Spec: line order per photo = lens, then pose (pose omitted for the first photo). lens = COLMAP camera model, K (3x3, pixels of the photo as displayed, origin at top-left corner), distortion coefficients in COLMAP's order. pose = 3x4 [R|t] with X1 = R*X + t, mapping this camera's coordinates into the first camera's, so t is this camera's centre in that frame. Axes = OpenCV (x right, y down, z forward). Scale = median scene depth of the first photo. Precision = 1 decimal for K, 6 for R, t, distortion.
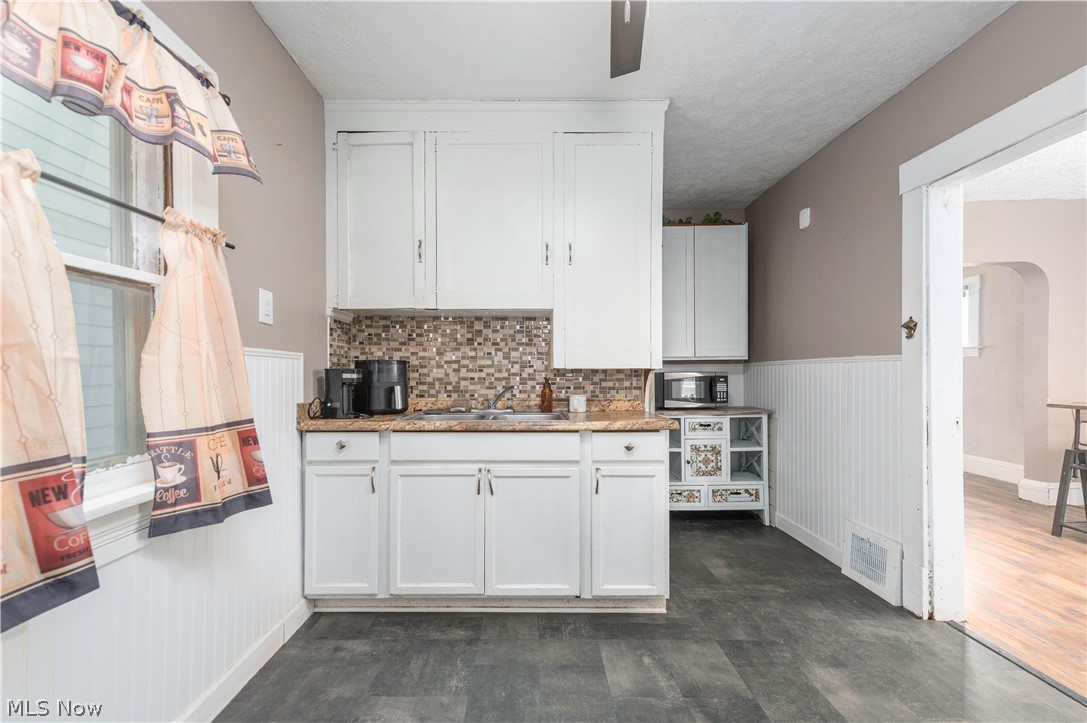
lens RADIAL K [[432.7, 0, 528.8], [0, 432.7, 366.4], [0, 0, 1]] dist [0.014029, -0.002021]
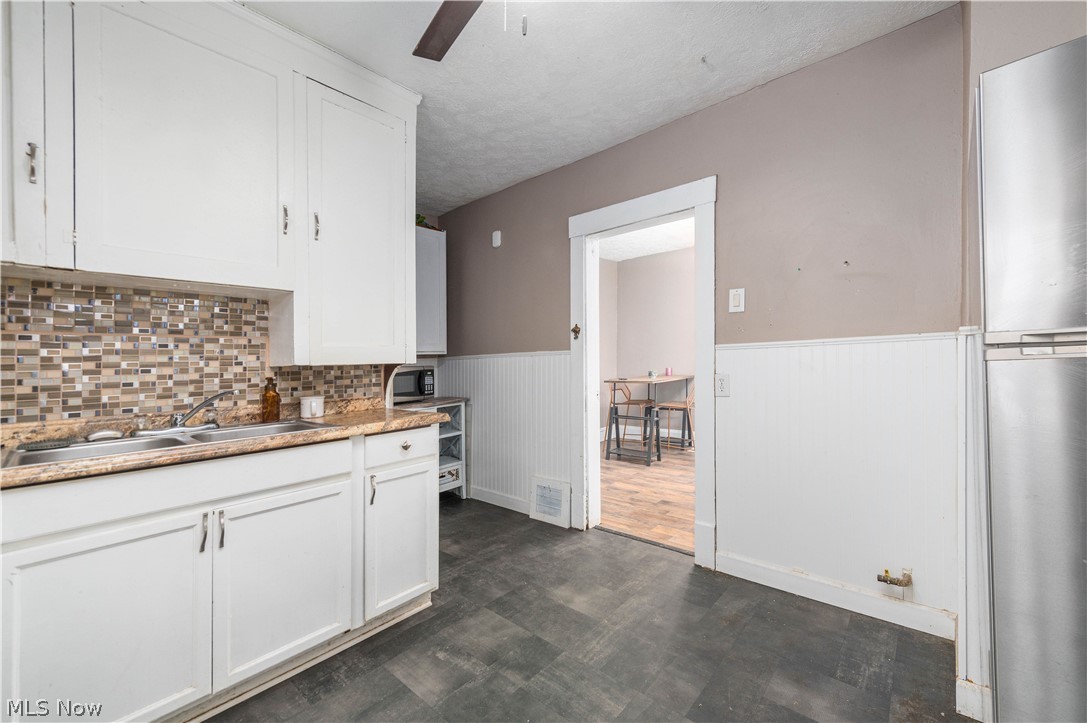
lens RADIAL K [[432.7, 0, 545.3], [0, 432.7, 360.9], [0, 0, 1]] dist [0.014029, -0.002021]
pose [[0.658832, -0.013388, 0.752171, -0.239703], [0.014456, 0.999882, 0.005135, -0.001209], [-0.752151, 0.007490, 0.658948, 0.120168]]
